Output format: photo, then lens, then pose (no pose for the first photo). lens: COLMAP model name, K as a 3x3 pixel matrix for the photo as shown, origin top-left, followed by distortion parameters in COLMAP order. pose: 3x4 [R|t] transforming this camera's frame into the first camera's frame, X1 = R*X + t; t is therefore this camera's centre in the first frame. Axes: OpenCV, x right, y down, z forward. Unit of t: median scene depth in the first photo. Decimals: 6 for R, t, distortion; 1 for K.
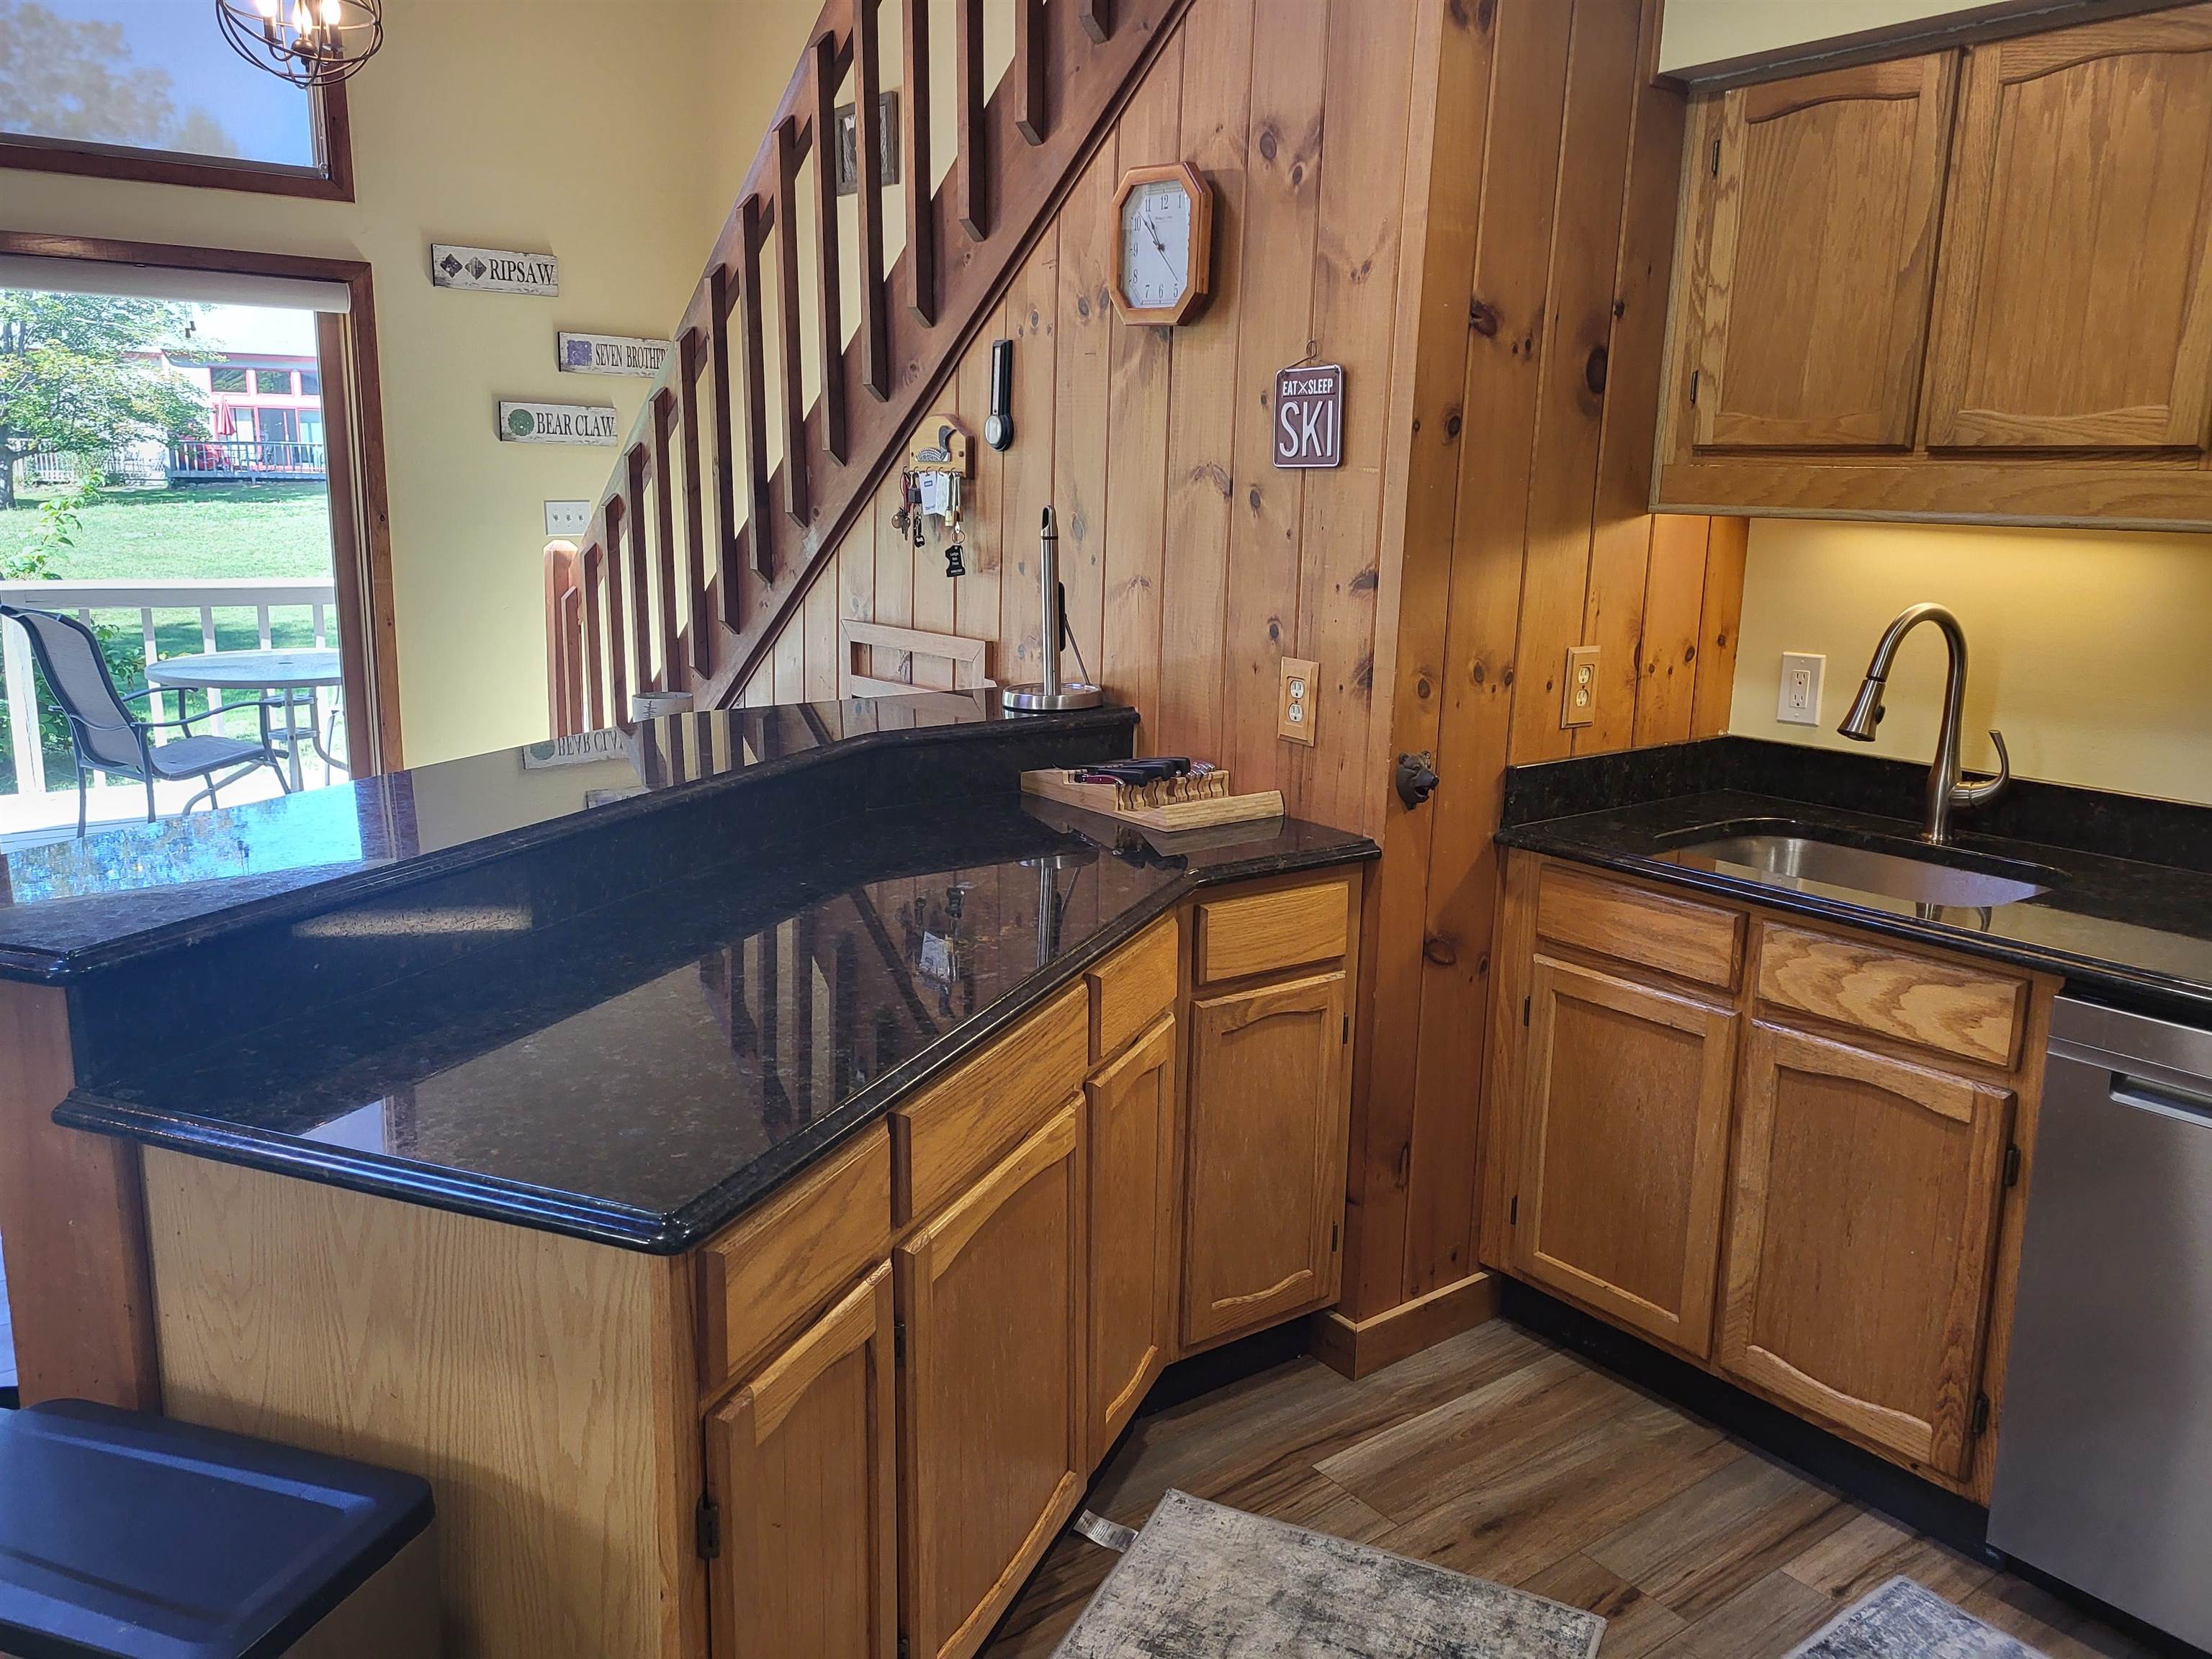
lens RADIAL K [[1664.8, 0, 1106.1], [0, 1664.8, 813.7], [0, 0, 1]] dist [0.046487, -0.033855]
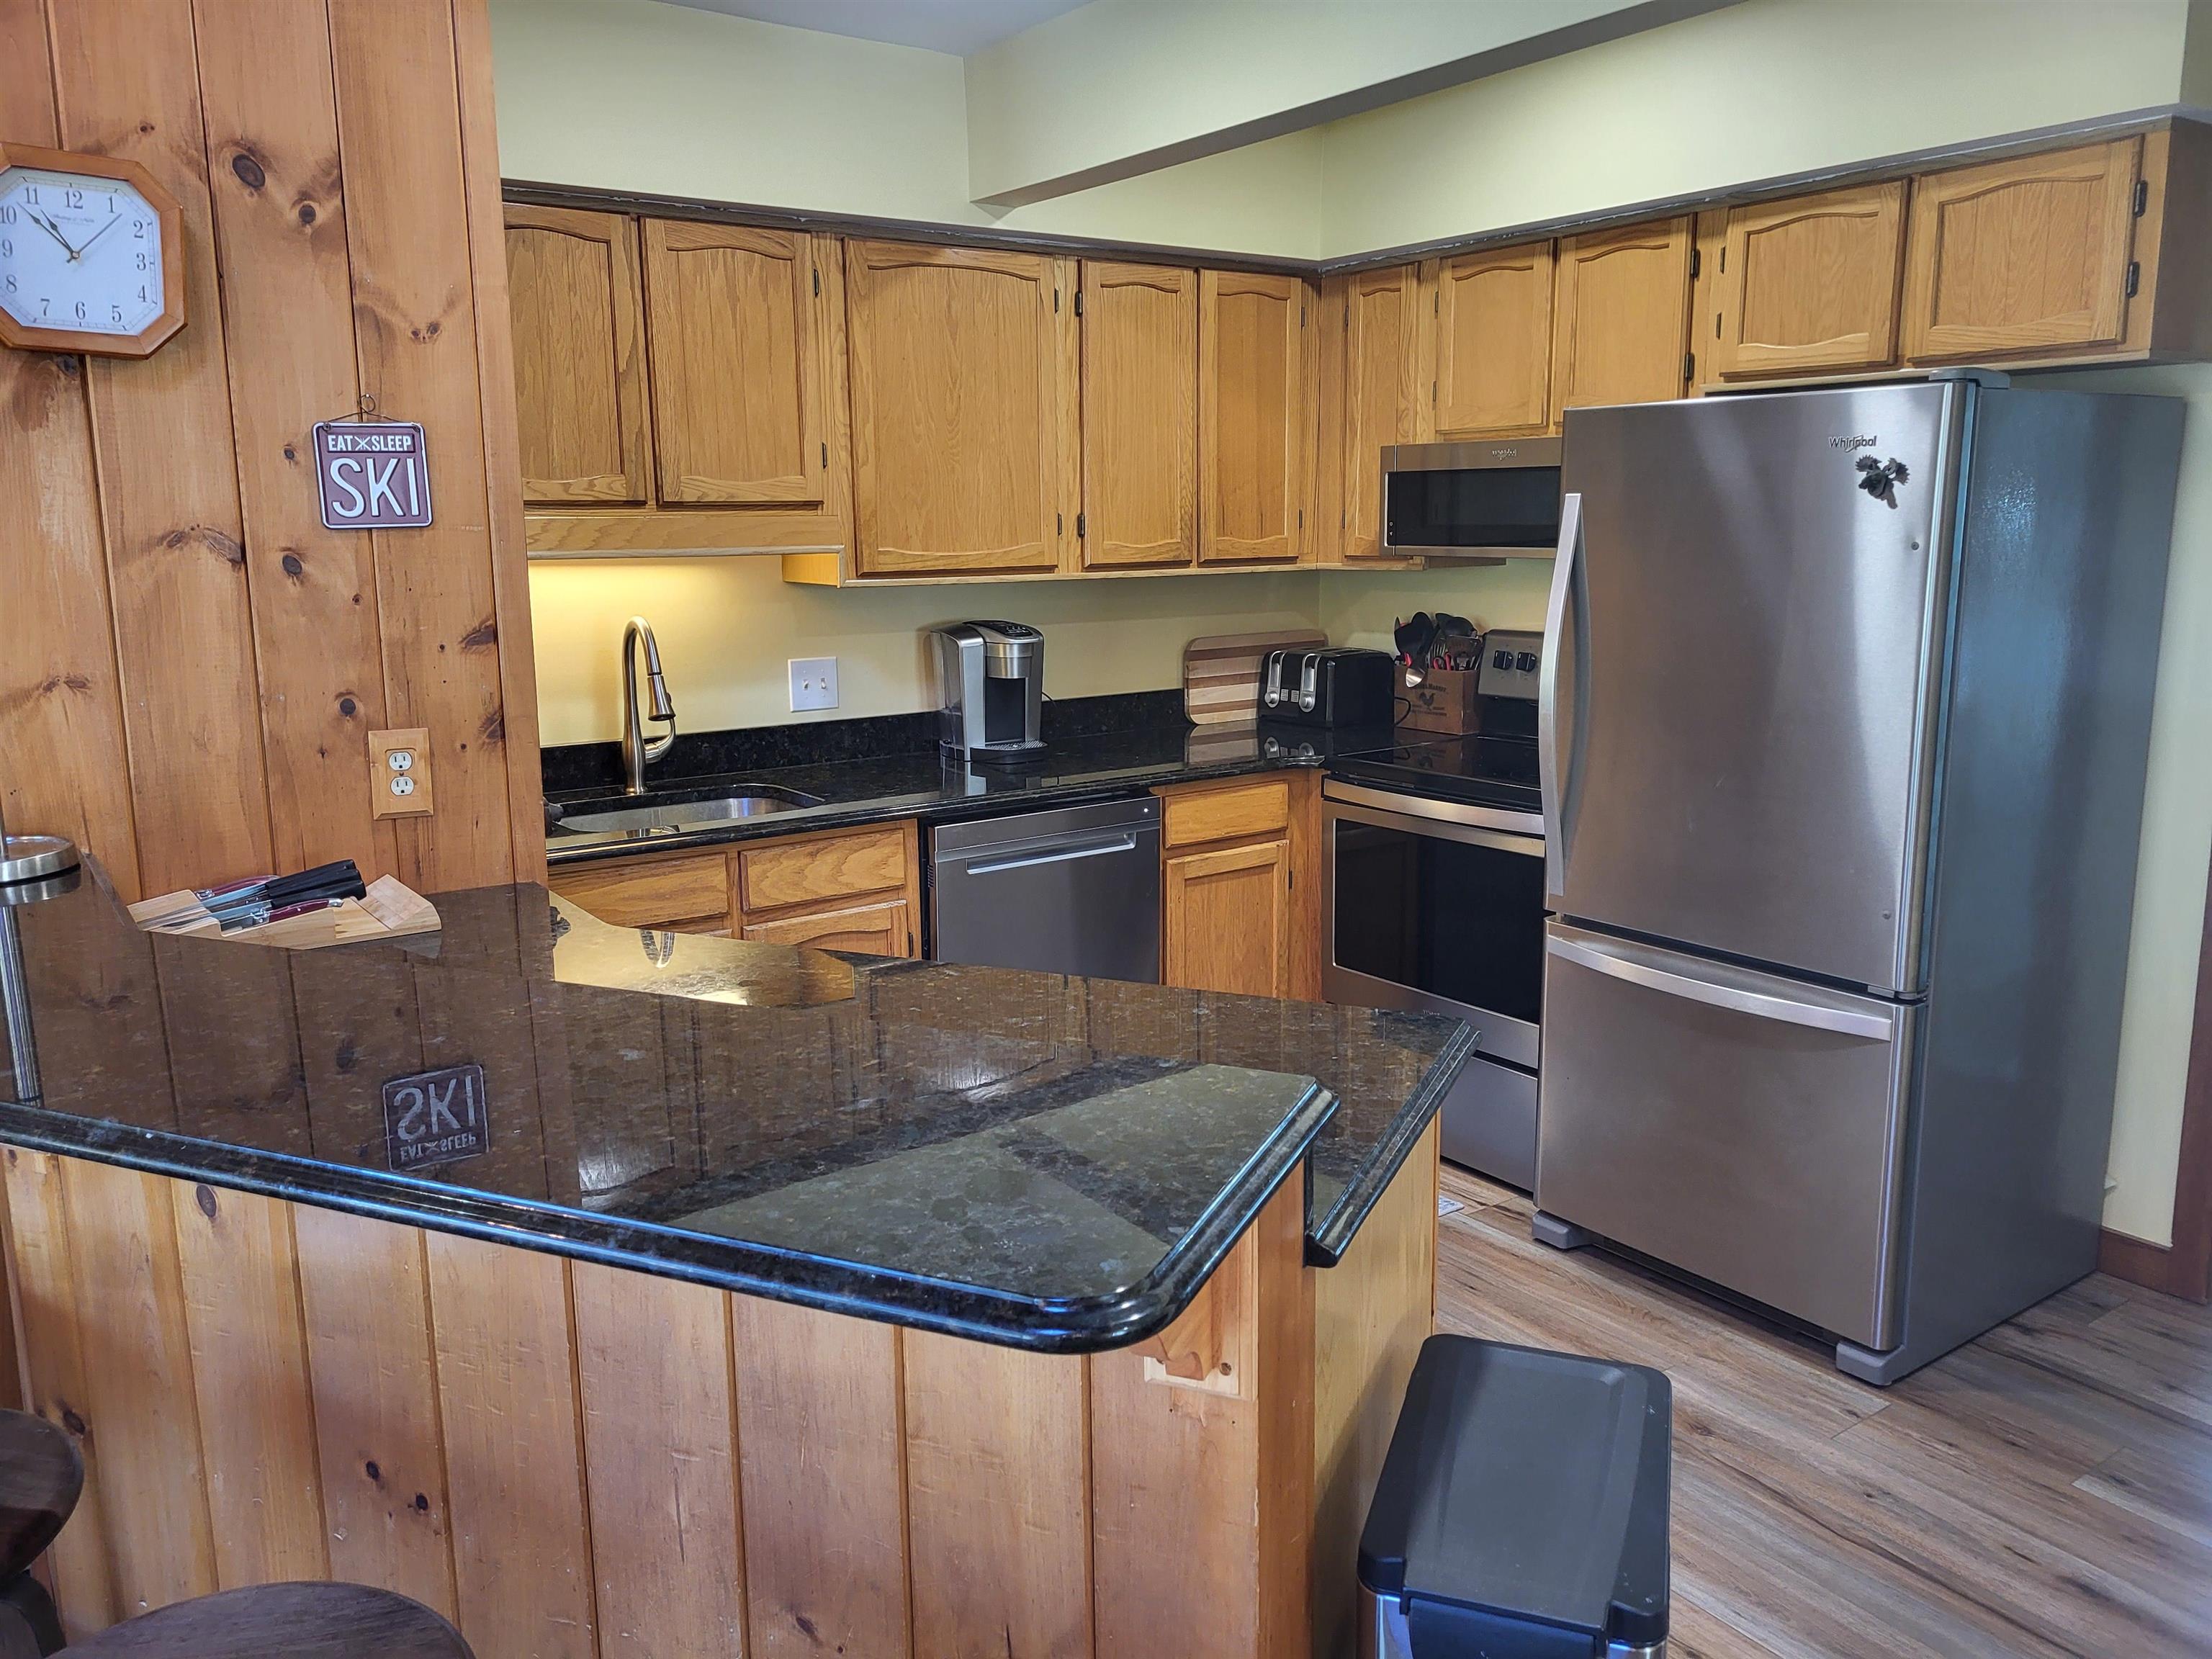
lens RADIAL K [[1664.8, 0, 1090.3], [0, 1664.8, 808.9], [0, 0, 1]] dist [0.046487, -0.033855]
pose [[0.031080, -0.193518, 0.980604, -0.774896], [0.216421, 0.959107, 0.182416, -0.131502], [-0.975805, 0.206554, 0.071691, 0.533561]]
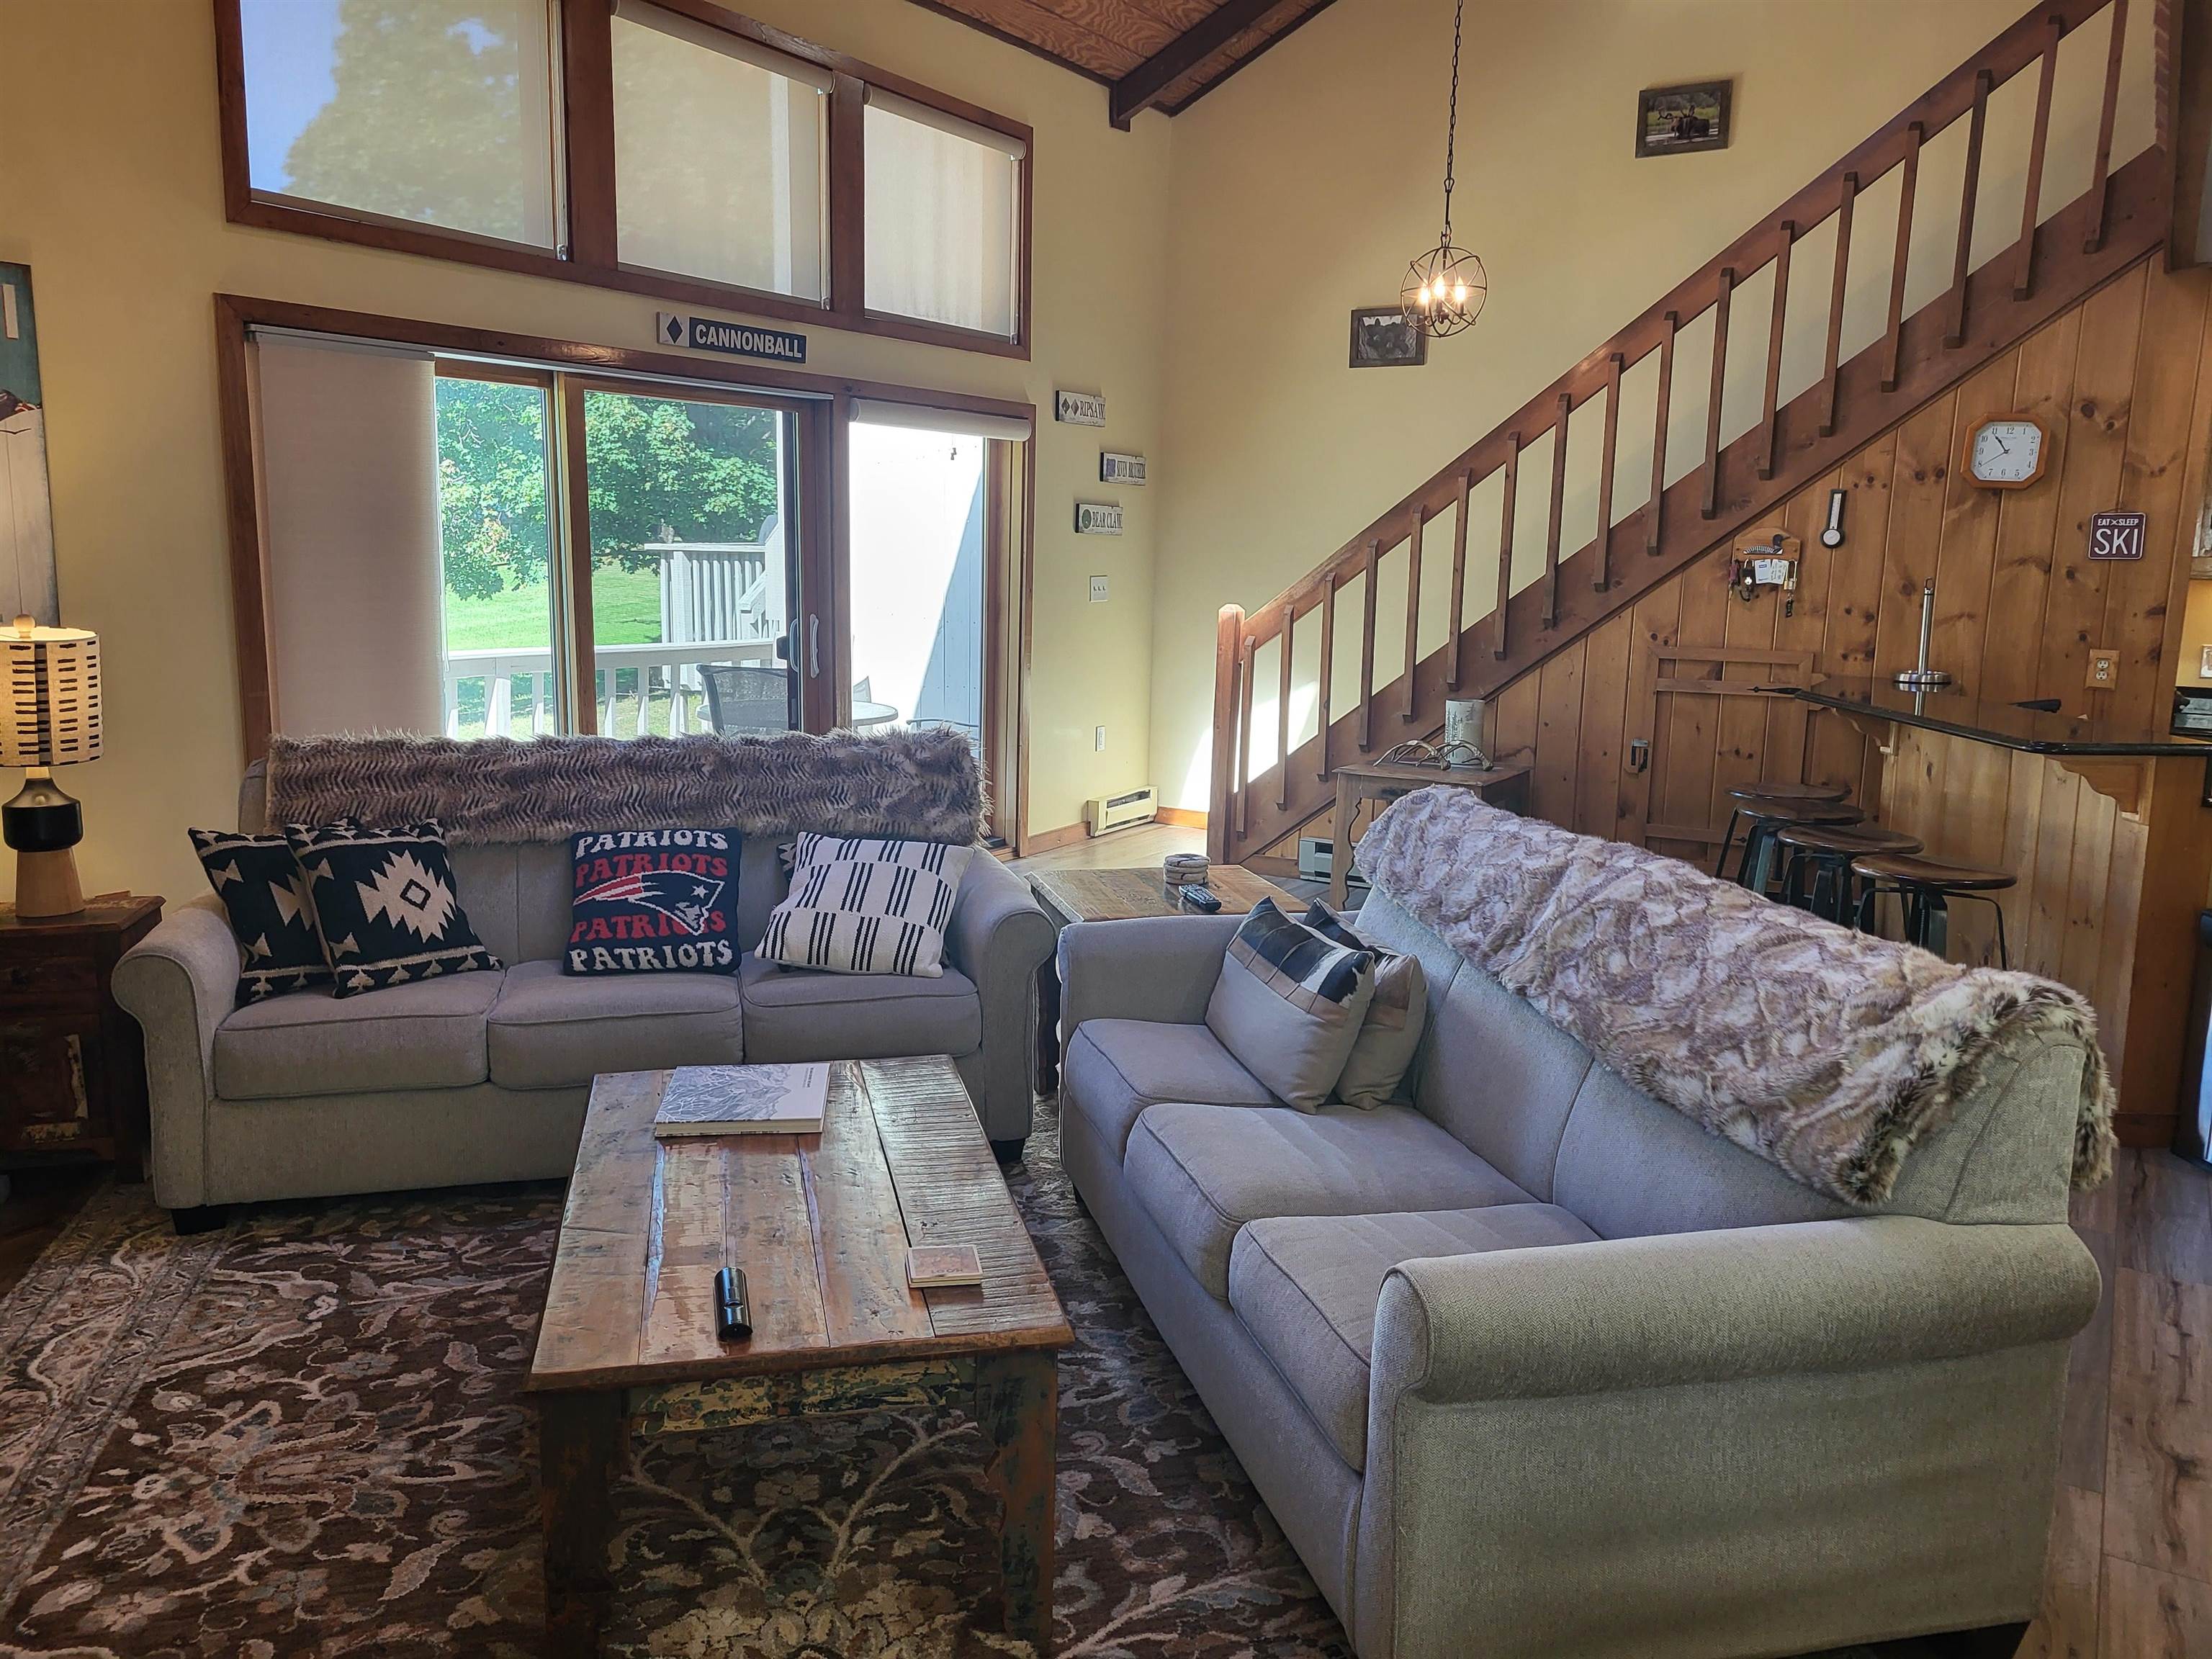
lens RADIAL K [[1664.8, 0, 1078.0], [0, 1664.8, 795.1], [0, 0, 1]] dist [0.046487, -0.033855]
pose [[0.936742, -0.053056, 0.345975, -1.752301], [0.068912, 0.997054, -0.033681, 0.068854], [-0.343169, 0.055392, 0.937639, -0.509168]]
